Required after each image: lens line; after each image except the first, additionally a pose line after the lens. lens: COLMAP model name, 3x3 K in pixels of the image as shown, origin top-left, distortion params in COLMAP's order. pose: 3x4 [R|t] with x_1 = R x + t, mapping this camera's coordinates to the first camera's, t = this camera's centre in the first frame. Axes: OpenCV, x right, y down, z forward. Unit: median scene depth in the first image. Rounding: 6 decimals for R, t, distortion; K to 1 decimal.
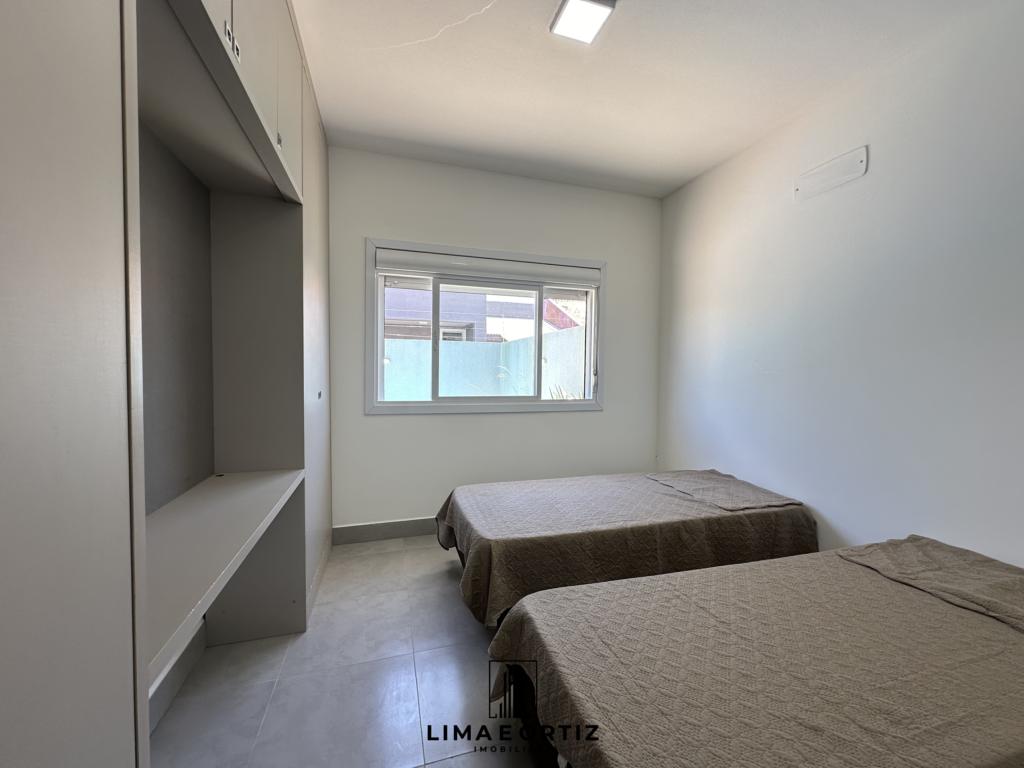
lens RADIAL K [[410.5, 0, 515.2], [0, 410.5, 377.7], [0, 0, 1]] dist [-0.001565, -0.000157]
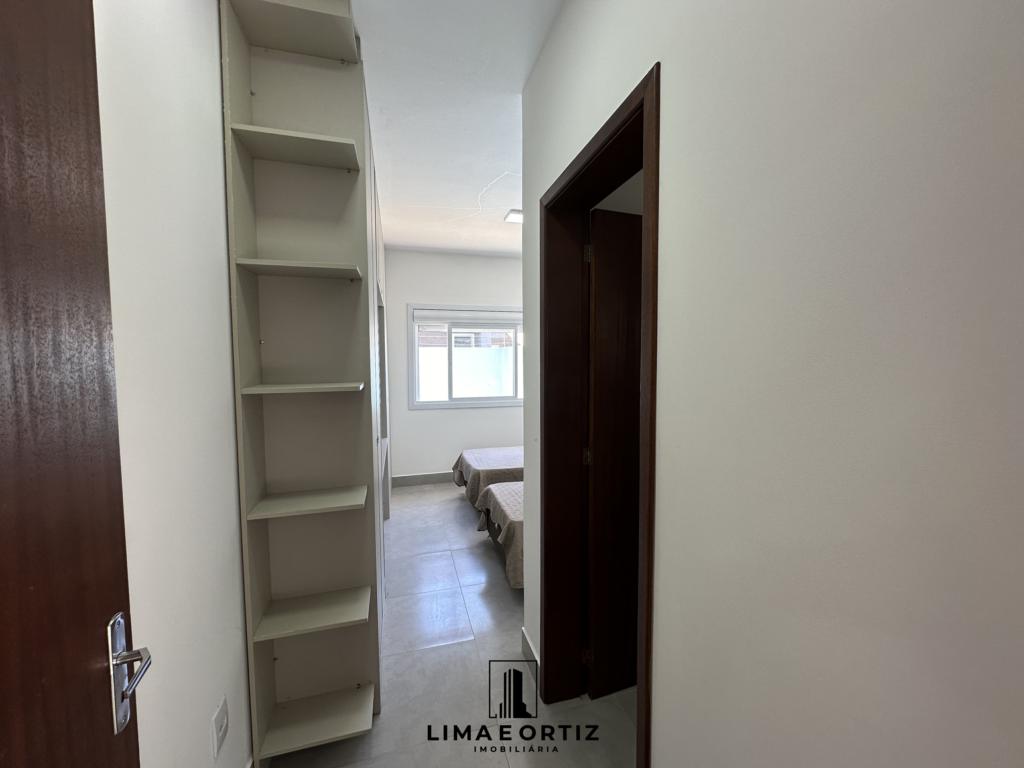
lens RADIAL K [[406.3, 0, 513.7], [0, 406.3, 382.2], [0, 0, 1]] dist [-0.005407, 0.000013]
pose [[0.999358, -0.014337, -0.032836, 0.120473], [0.015206, 0.999536, 0.026390, -0.062264], [0.032443, -0.026872, 0.999112, -0.666887]]
